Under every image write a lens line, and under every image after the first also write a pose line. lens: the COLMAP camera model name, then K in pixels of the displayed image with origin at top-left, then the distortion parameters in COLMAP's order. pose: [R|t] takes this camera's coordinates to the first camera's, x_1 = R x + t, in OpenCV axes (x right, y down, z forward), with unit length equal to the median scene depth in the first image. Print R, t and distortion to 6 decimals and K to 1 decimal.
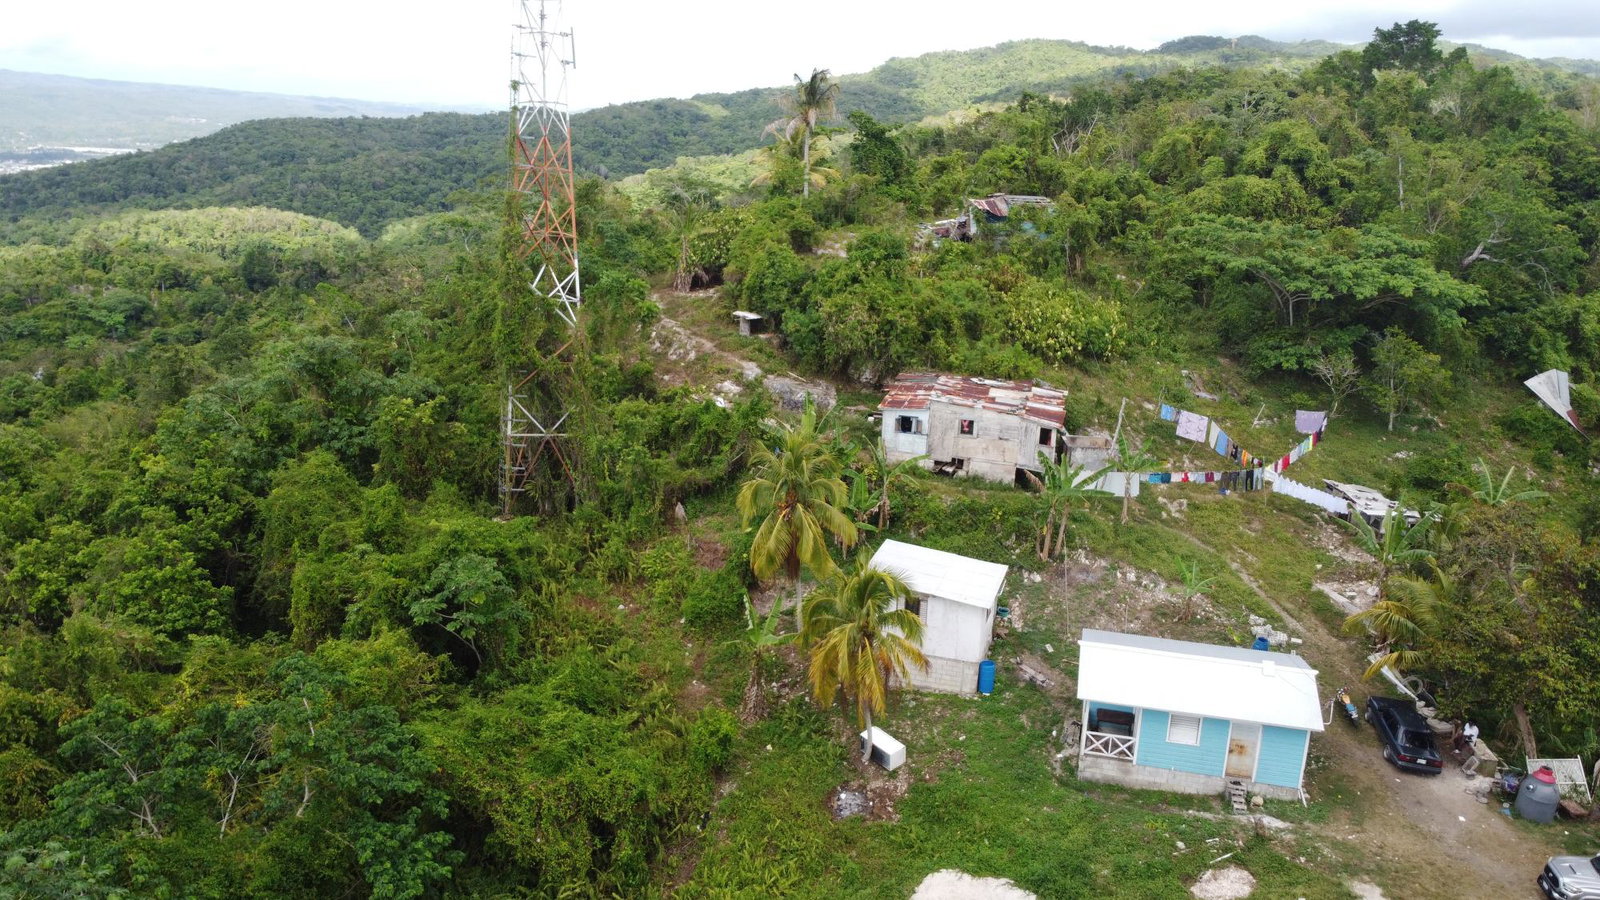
lens RADIAL K [[1215.8, 0, 810.3], [0, 1215.8, 449.5], [0, 0, 1]] dist [-0.001696, -0.006170]
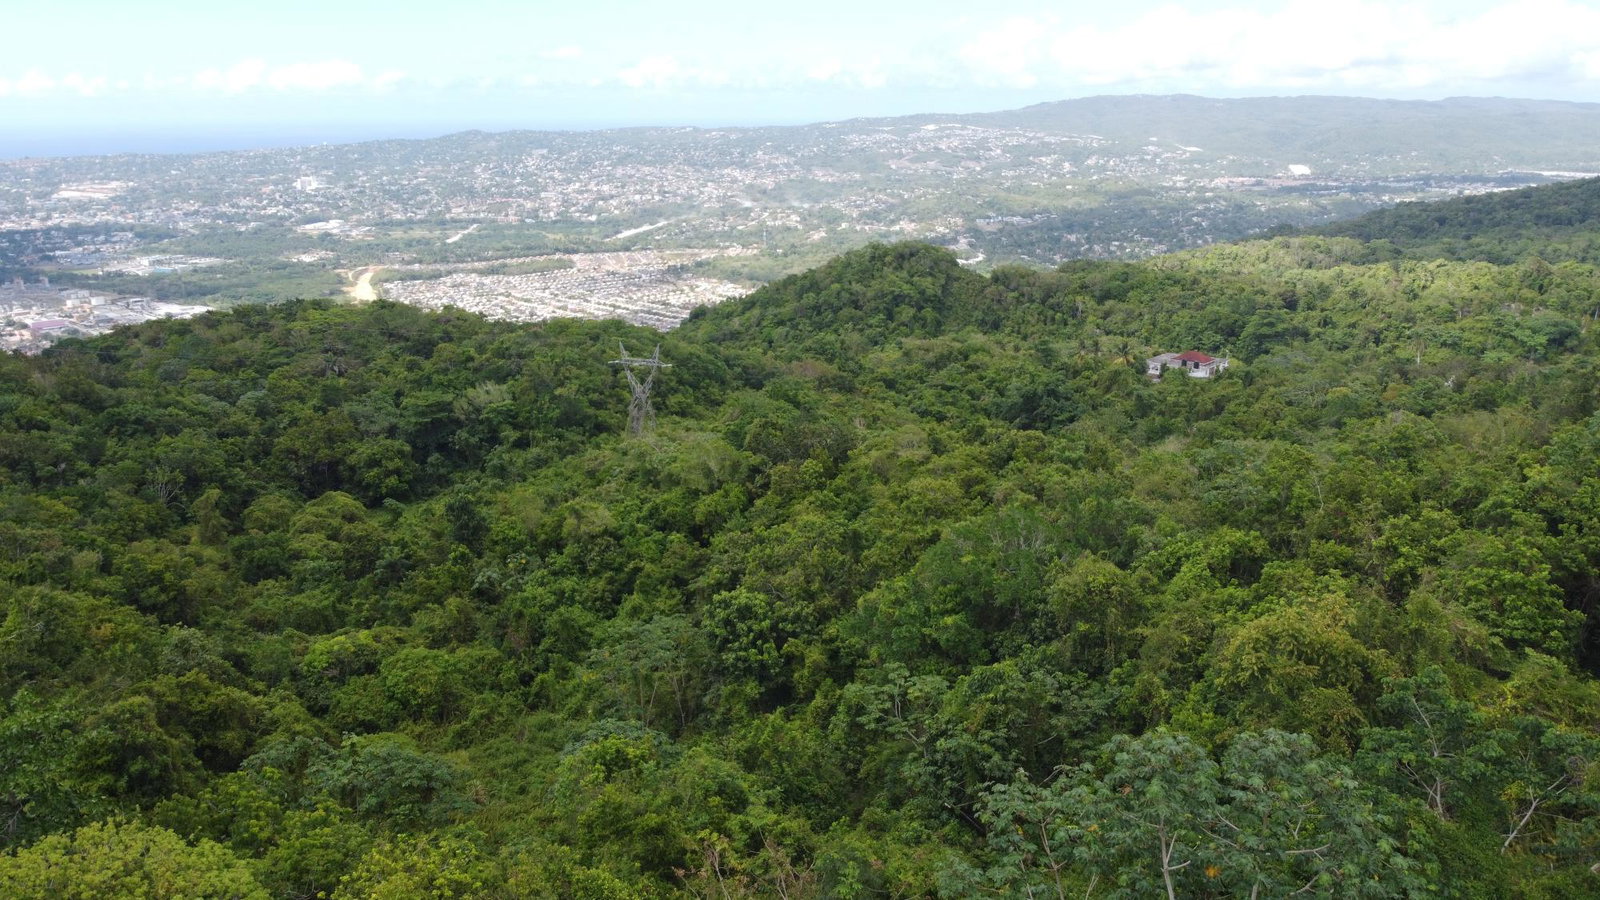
lens RADIAL K [[1215.8, 0, 815.0], [0, 1215.8, 442.7], [0, 0, 1]] dist [-0.001696, -0.006170]
pose [[0.487556, 0.195047, -0.851026, 0.001152], [-0.216012, 0.971371, 0.098875, 0.026916], [0.845948, 0.135625, 0.515731, 0.006576]]
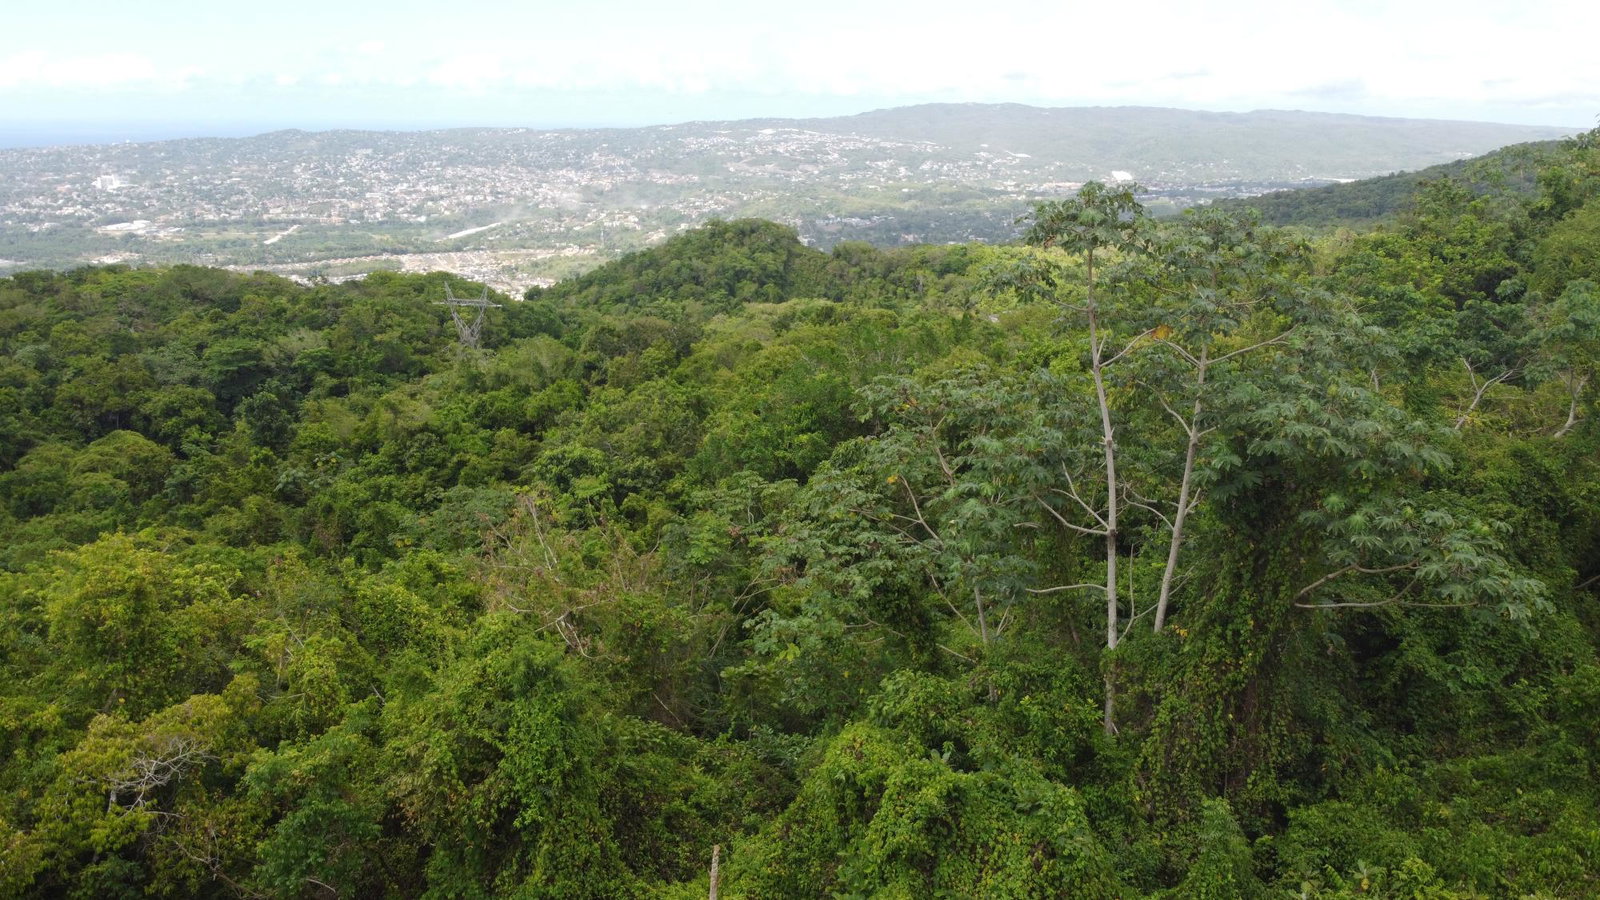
lens RADIAL K [[1215.8, 0, 814.0], [0, 1215.8, 443.7], [0, 0, 1]] dist [-0.001696, -0.006170]
pose [[0.595586, 0.180802, -0.782680, -0.083235], [-0.205704, 0.976181, 0.068970, 0.315089], [0.776507, 0.119923, 0.618591, 0.131871]]
